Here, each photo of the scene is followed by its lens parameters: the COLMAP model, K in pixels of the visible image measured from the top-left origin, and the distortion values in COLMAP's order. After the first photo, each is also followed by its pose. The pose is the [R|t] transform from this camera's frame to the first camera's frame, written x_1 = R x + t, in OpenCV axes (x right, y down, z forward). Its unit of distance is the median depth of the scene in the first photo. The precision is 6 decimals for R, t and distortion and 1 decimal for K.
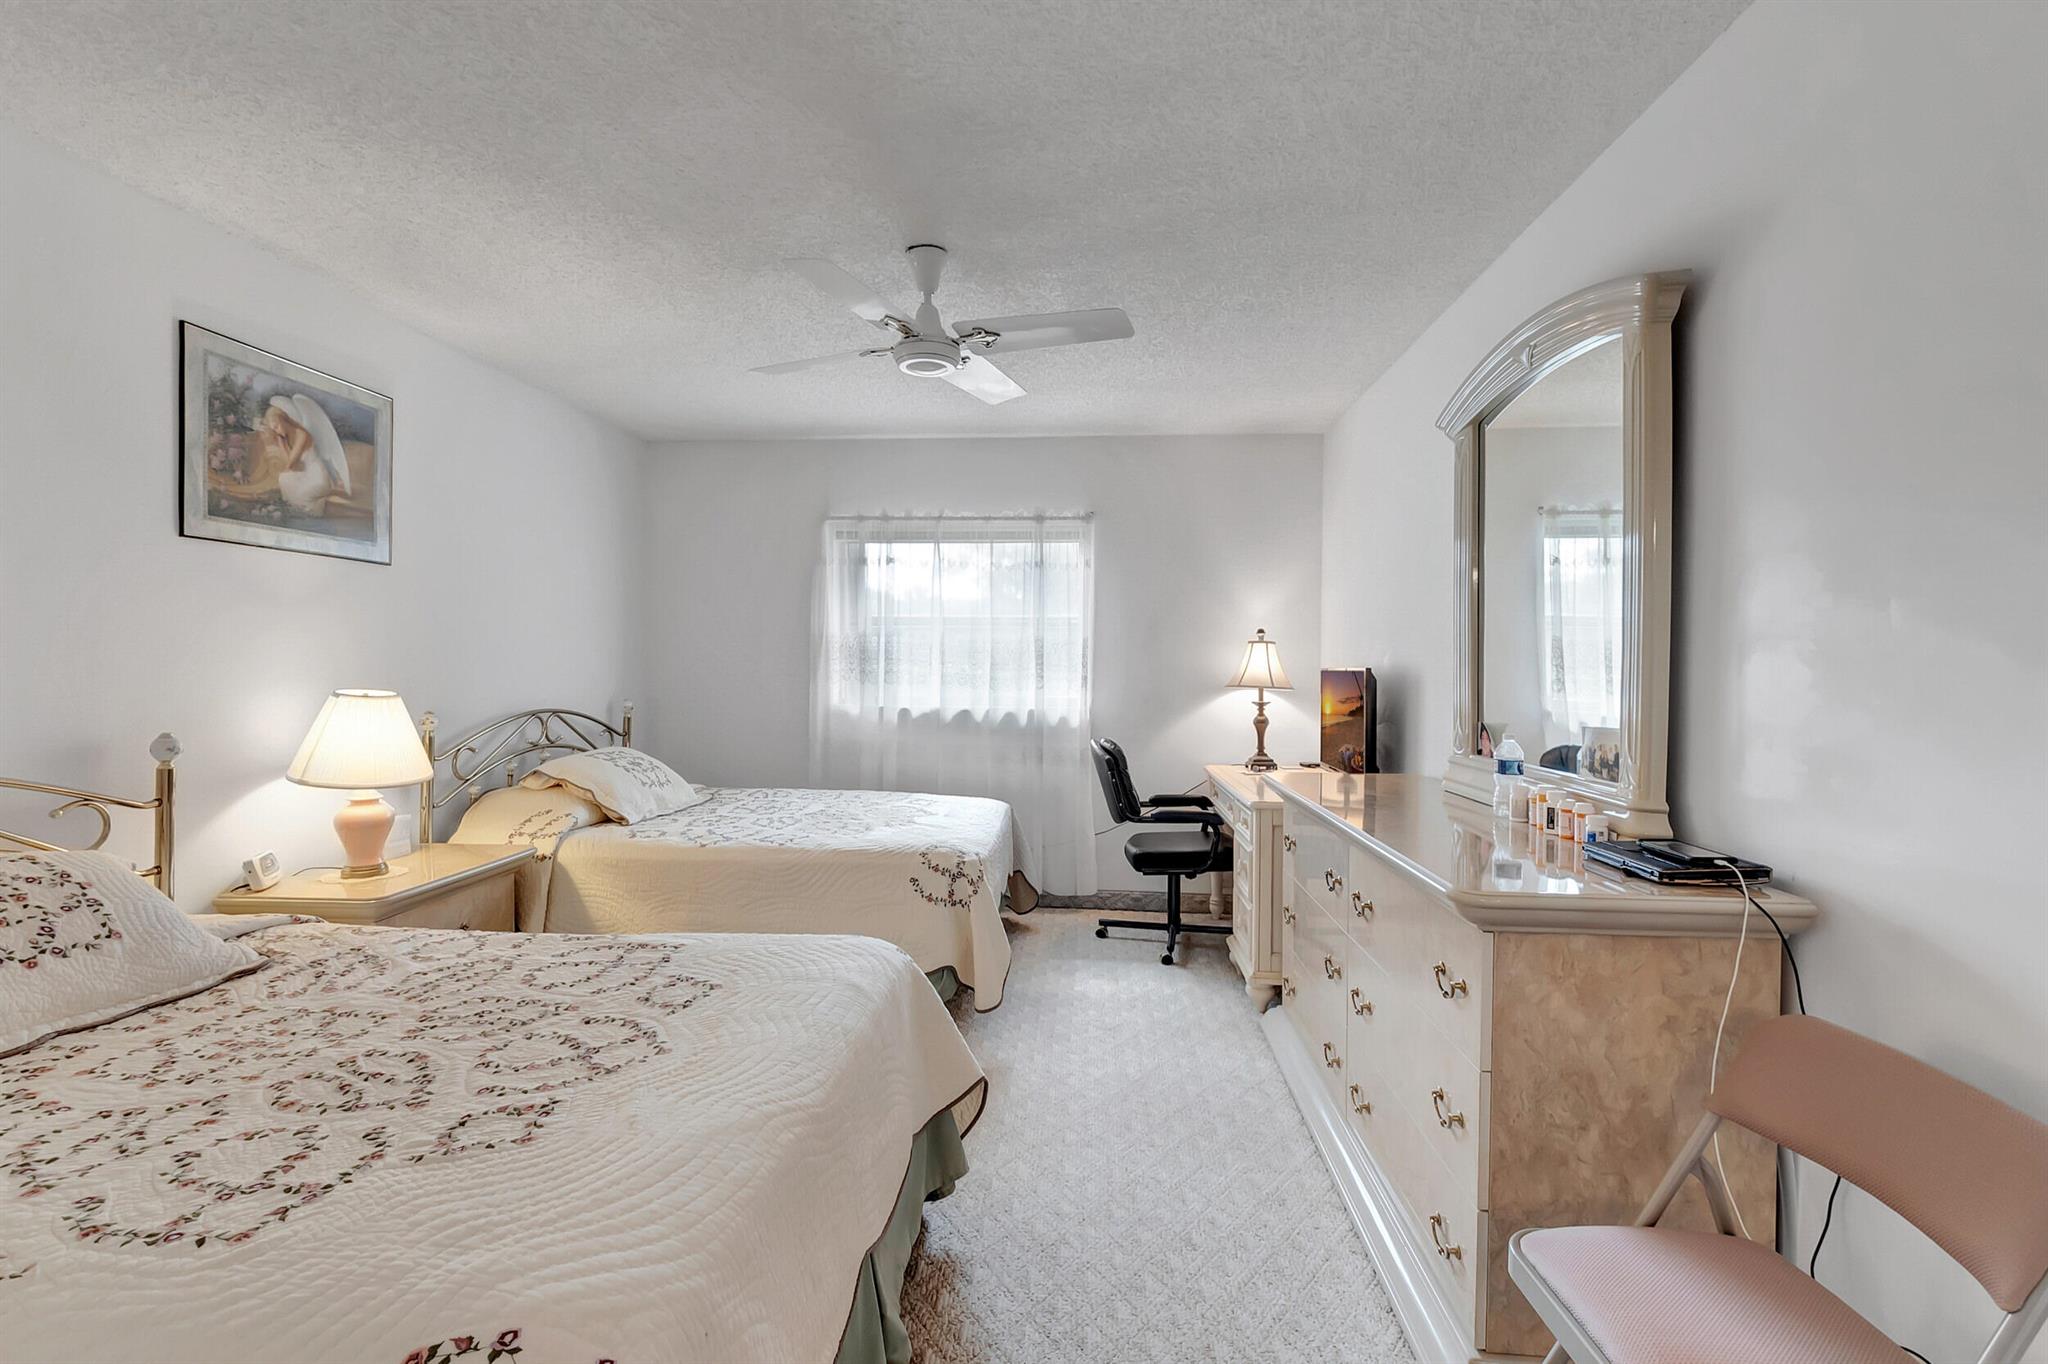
lens RADIAL K [[913.3, 0, 1033.7], [0, 913.3, 672.3], [0, 0, 1]] dist [0.003808, -0.001992]
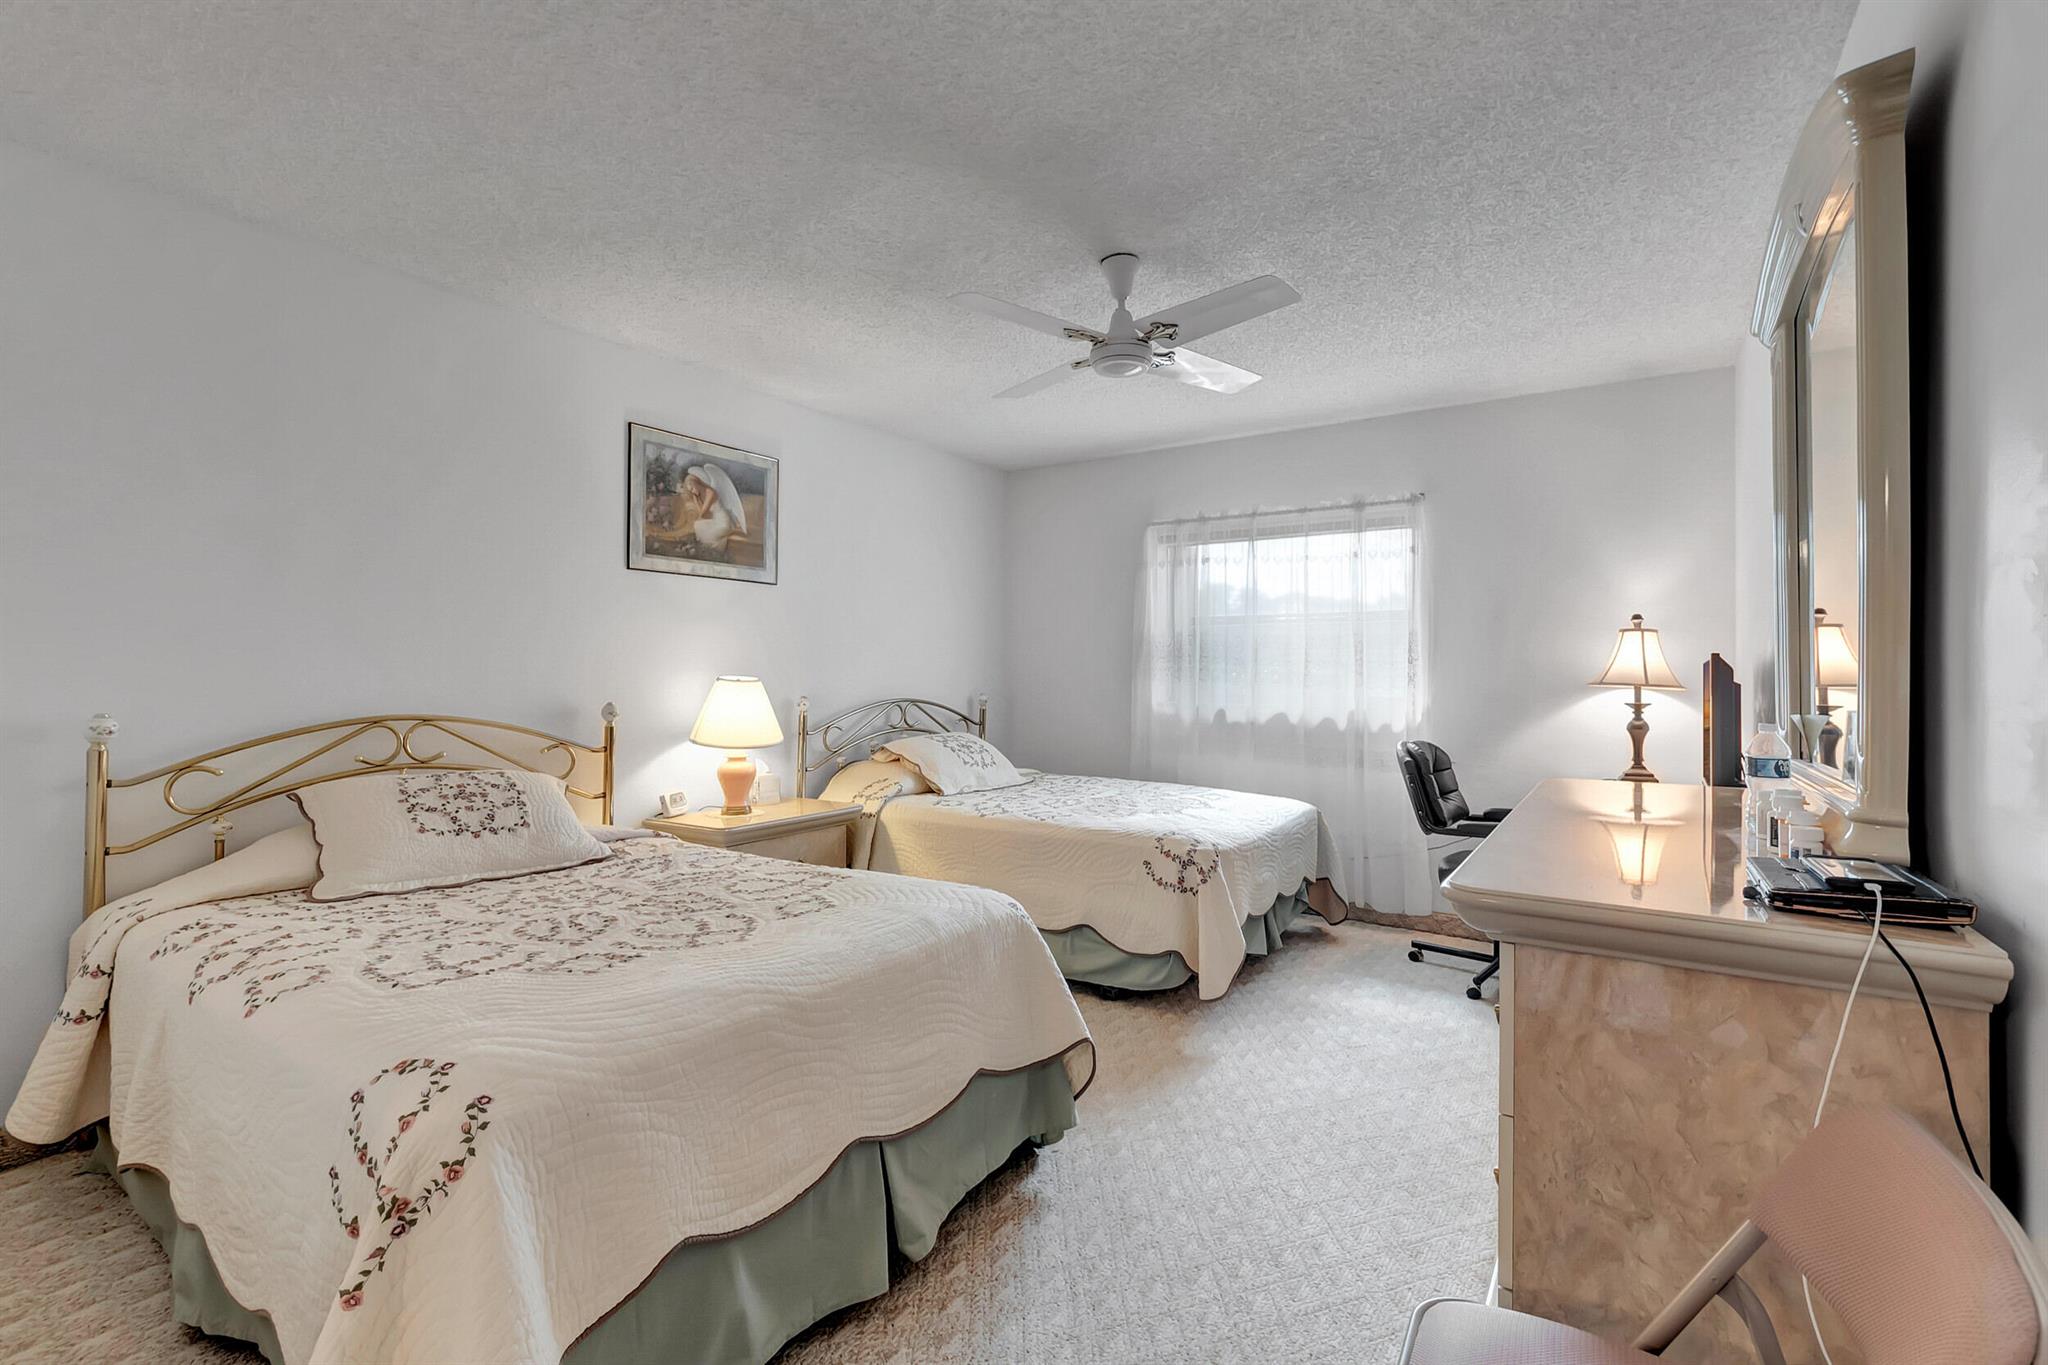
lens RADIAL K [[913.3, 0, 1060.7], [0, 913.3, 665.1], [0, 0, 1]] dist [0.003808, -0.001992]
pose [[0.875368, -0.009821, -0.483358, 0.340183], [-0.002630, 0.999682, -0.025074, 0.035734], [0.483450, 0.023220, 0.875064, 0.053679]]
